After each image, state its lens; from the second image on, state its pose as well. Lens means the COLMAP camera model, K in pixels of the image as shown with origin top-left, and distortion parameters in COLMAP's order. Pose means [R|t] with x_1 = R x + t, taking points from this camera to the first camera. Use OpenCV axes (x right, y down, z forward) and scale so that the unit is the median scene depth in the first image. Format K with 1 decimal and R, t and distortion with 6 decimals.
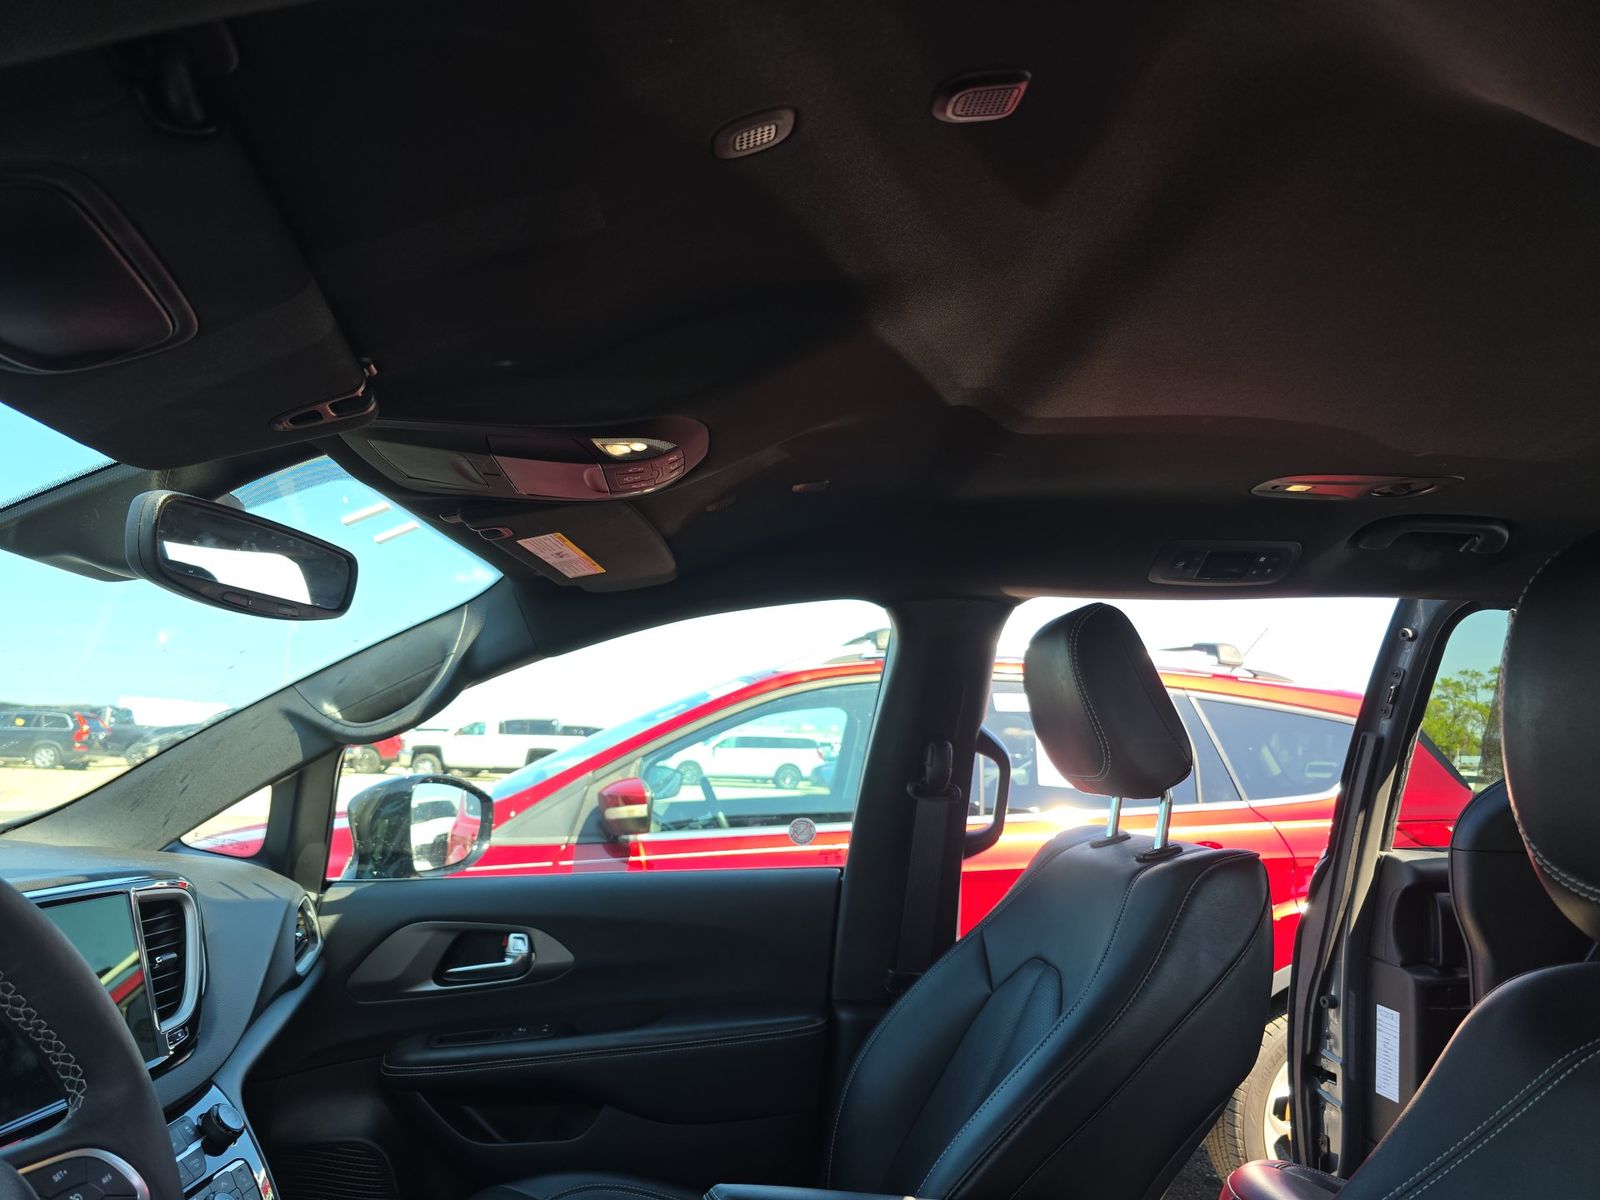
lens RADIAL K [[1067.3, 0, 783.4], [0, 1067.3, 606.2], [0, 0, 1]] dist [0.050258, -0.052674]
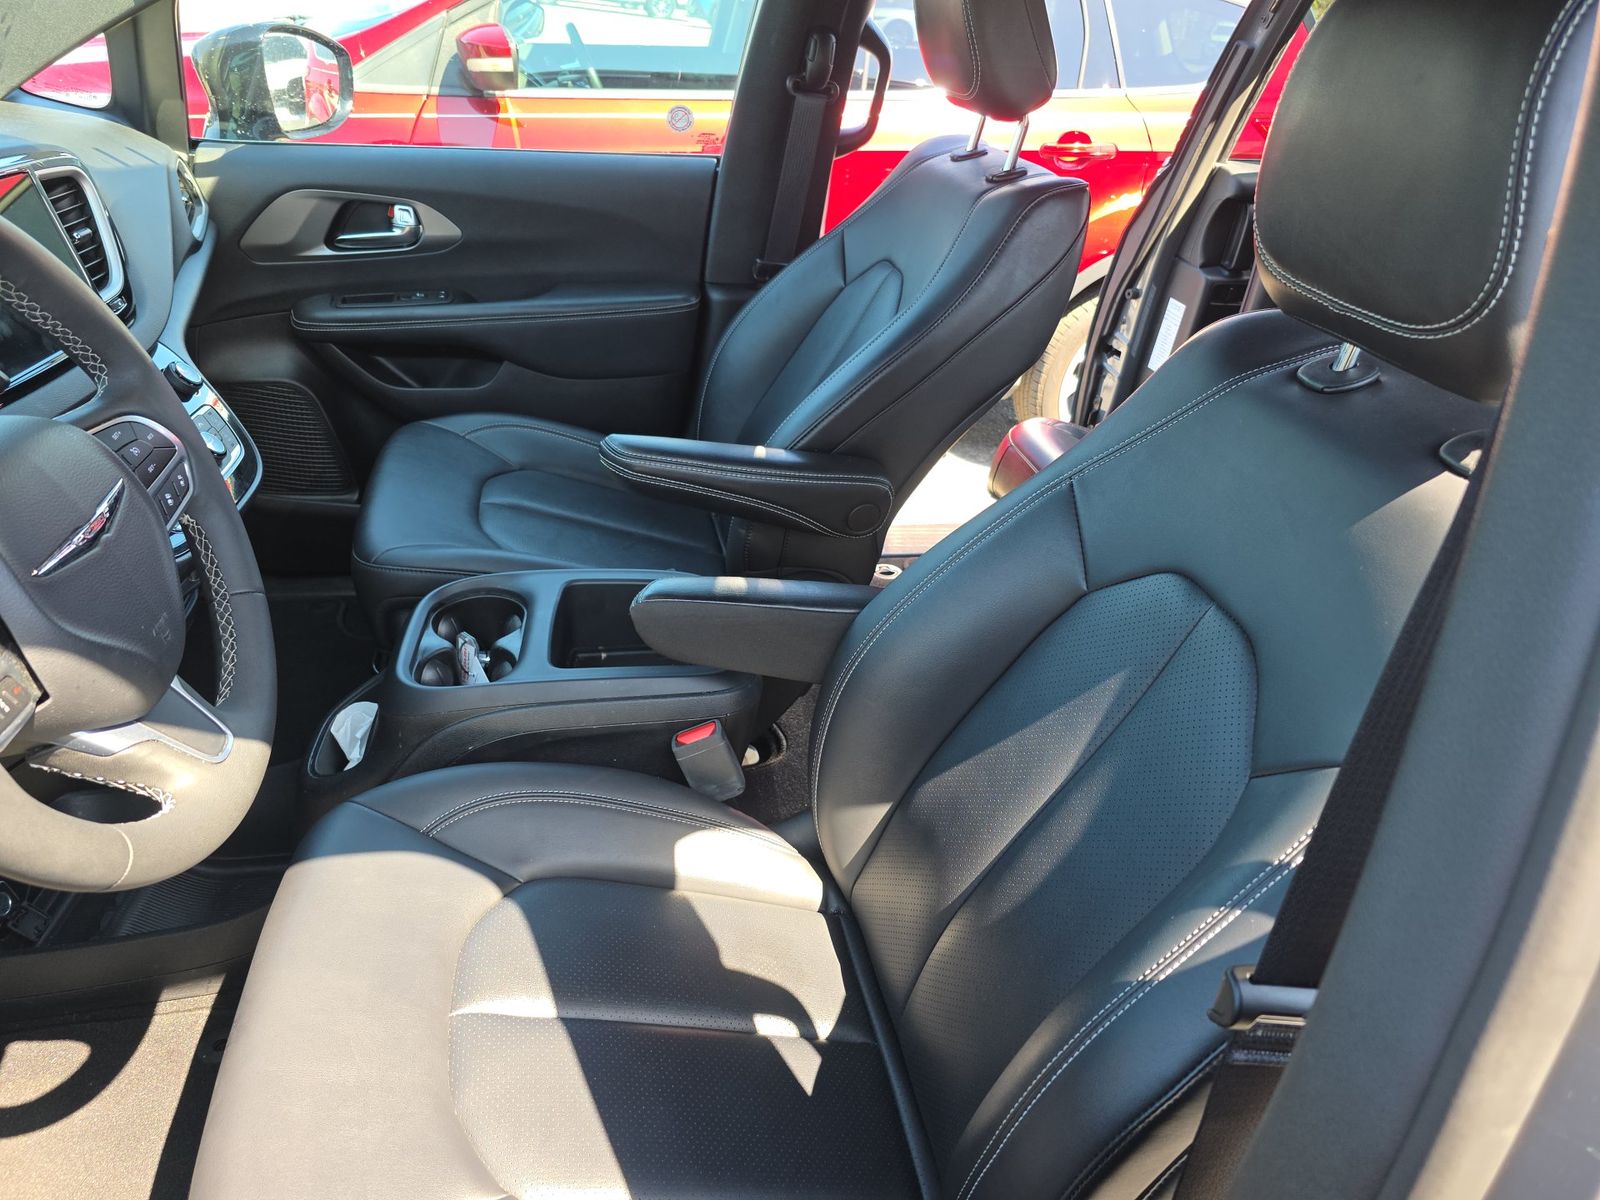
lens RADIAL K [[1067.3, 0, 783.4], [0, 1067.3, 606.2], [0, 0, 1]] dist [0.050258, -0.052674]
pose [[0.992820, 0.001997, 0.119598, -0.006315], [-0.076268, 0.780816, 0.620089, -0.065645], [-0.092146, -0.624758, 0.775362, -0.079496]]
